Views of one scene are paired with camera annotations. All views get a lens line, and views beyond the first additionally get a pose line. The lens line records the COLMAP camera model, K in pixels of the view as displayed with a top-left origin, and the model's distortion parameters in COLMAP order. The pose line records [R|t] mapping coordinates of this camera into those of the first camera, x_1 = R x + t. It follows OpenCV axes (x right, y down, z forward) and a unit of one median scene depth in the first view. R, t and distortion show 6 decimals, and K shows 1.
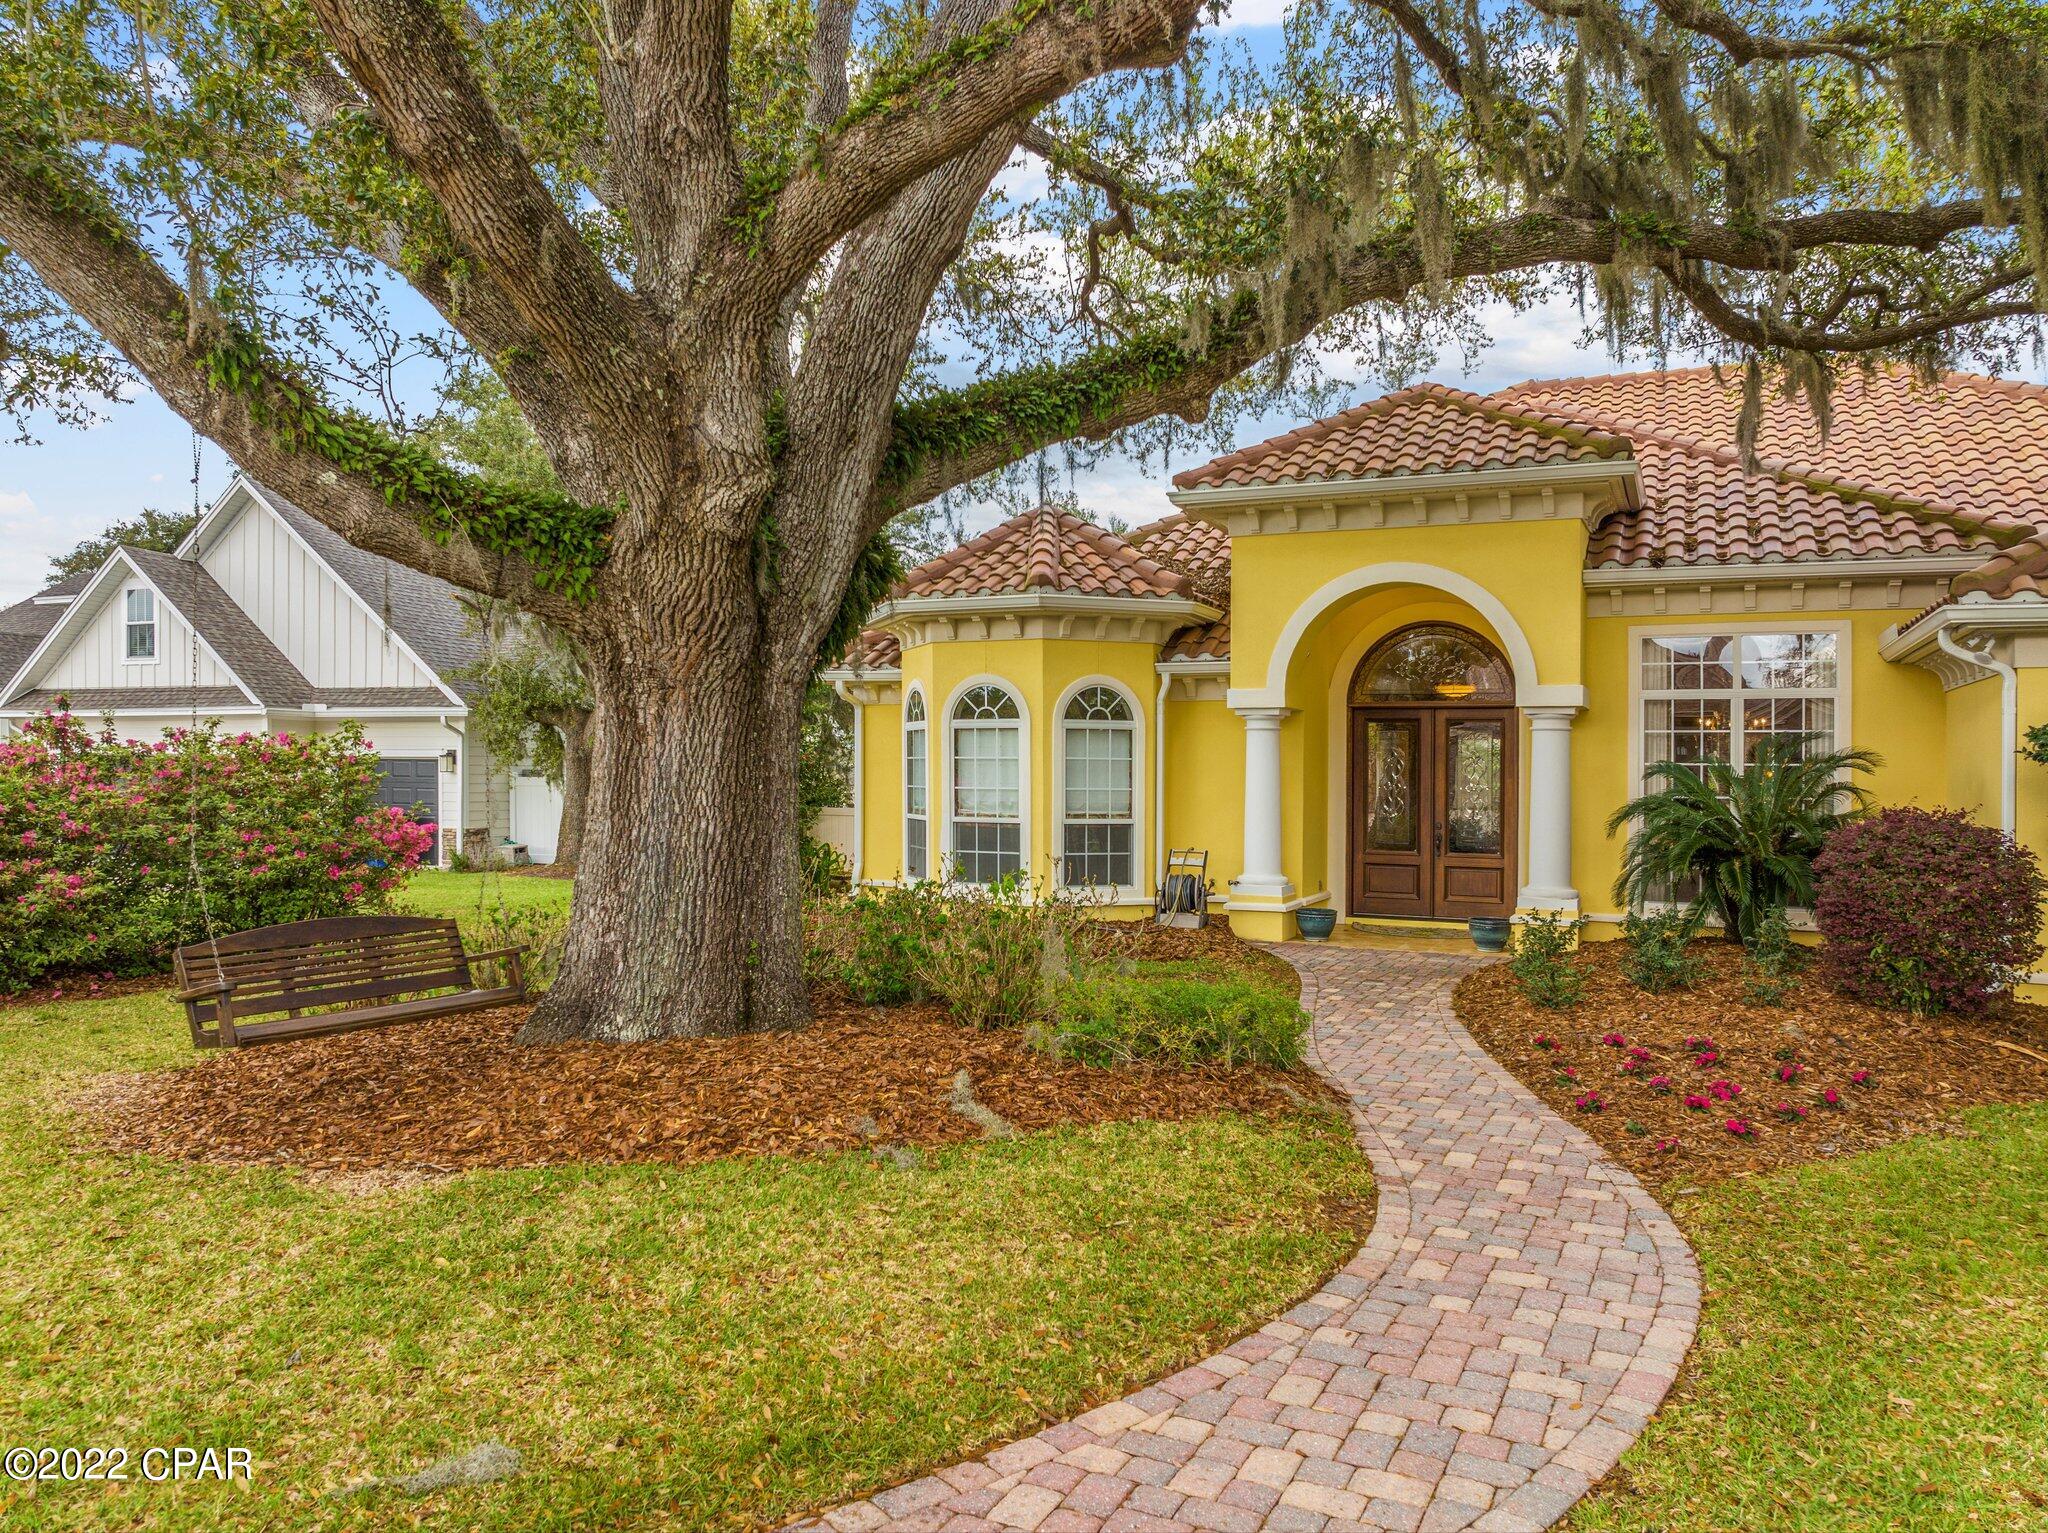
lens RADIAL K [[1457.9, 0, 968.2], [0, 1457.9, 750.9], [0, 0, 1]] dist [-0.044559, -0.001870]
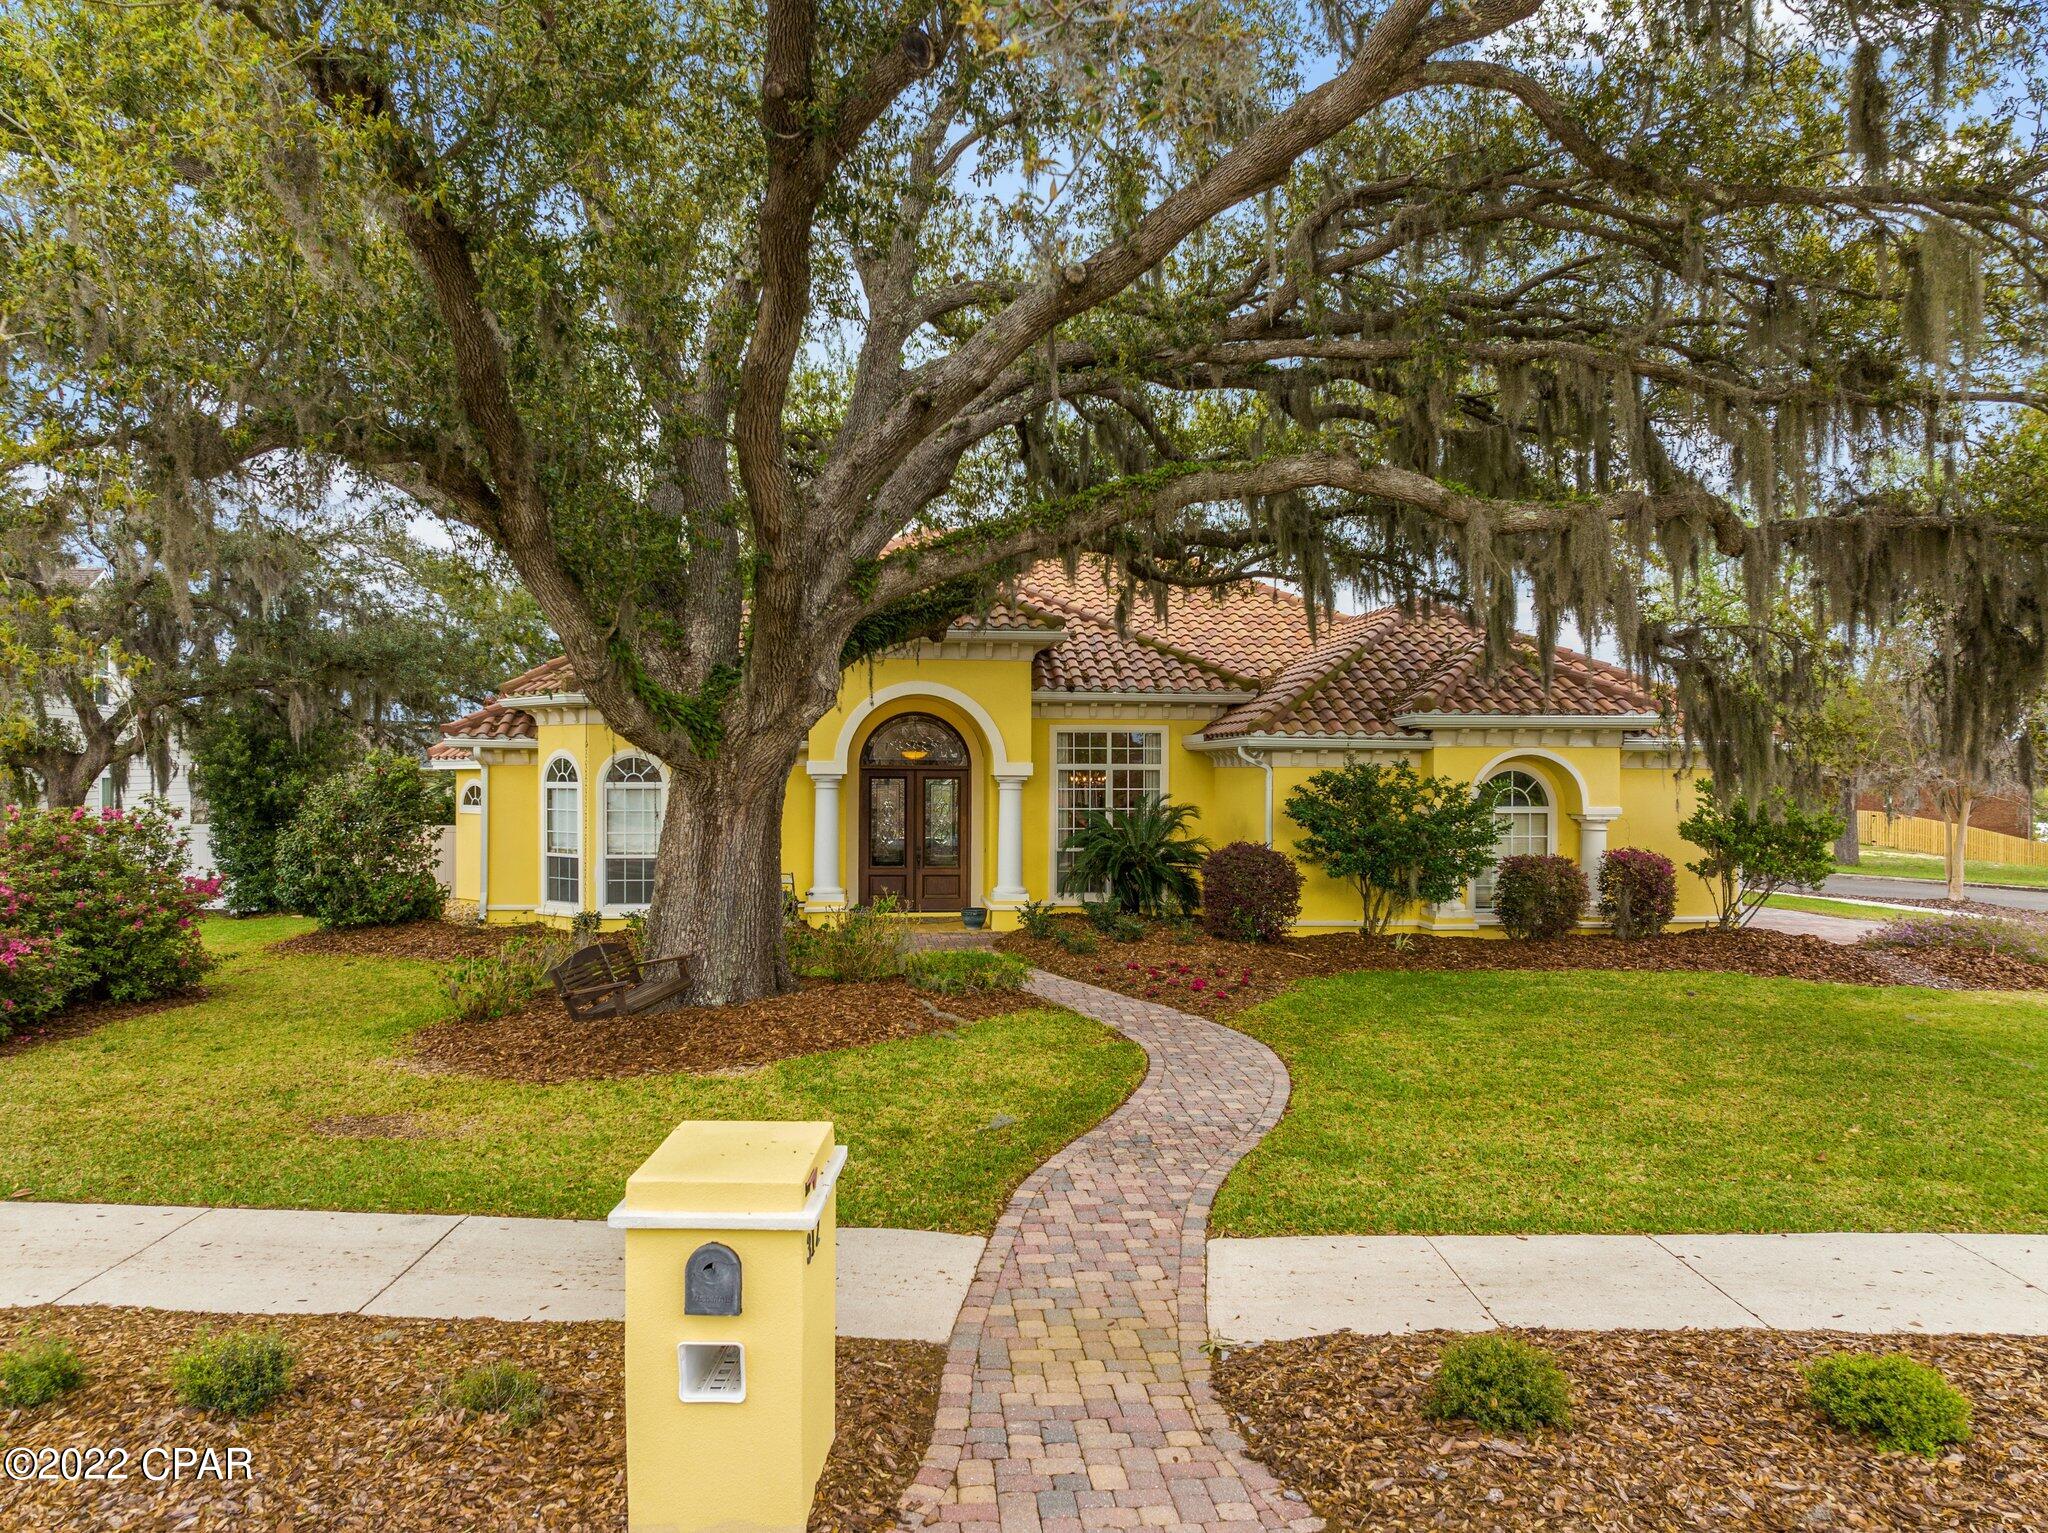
lens RADIAL K [[1457.9, 0, 1025.2], [0, 1457.9, 769.2], [0, 0, 1]] dist [-0.044559, -0.001870]
pose [[0.836054, -0.004306, 0.548631, -0.446218], [-0.003721, 0.999902, 0.013518, -0.056324], [-0.548635, -0.013343, 0.835956, -0.340513]]
